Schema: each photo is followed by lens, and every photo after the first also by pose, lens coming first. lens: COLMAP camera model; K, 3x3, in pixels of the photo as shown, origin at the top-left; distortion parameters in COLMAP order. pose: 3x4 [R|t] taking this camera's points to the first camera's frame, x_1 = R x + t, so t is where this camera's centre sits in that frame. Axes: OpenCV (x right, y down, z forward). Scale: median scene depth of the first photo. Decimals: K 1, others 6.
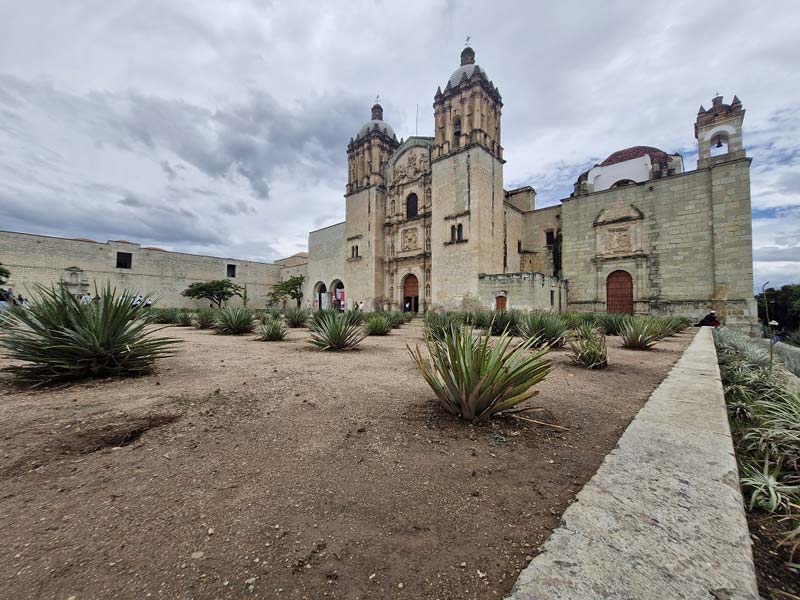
lens RADIAL K [[317.1, 0, 396.6], [0, 317.1, 298.4], [0, 0, 1]] dist [-0.021745, 0.000002]
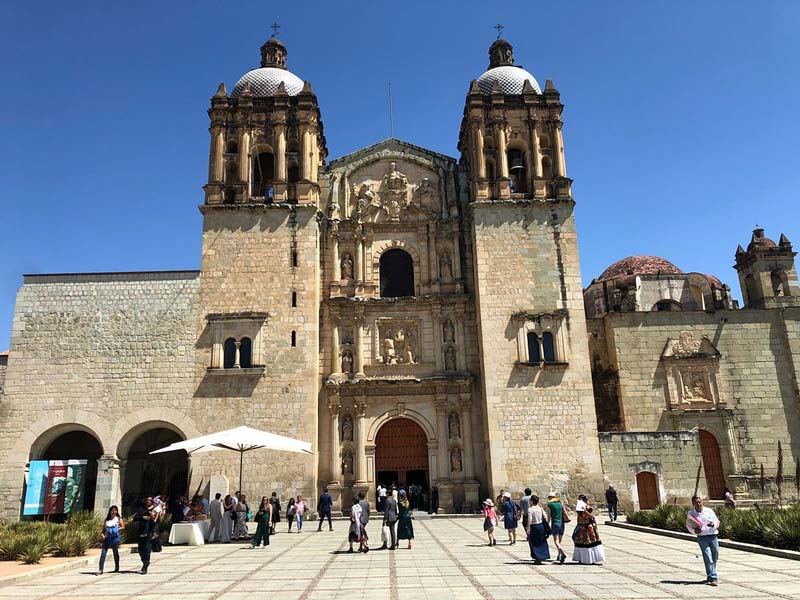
lens RADIAL K [[610.5, 0, 399.2], [0, 610.5, 307.7], [0, 0, 1]] dist [0.027124, 0.000178]
pose [[0.724526, 0.161832, 0.669979, -0.647255], [0.002629, 0.971389, -0.237480, -0.028457], [-0.689242, 0.173822, 0.703371, 0.420519]]
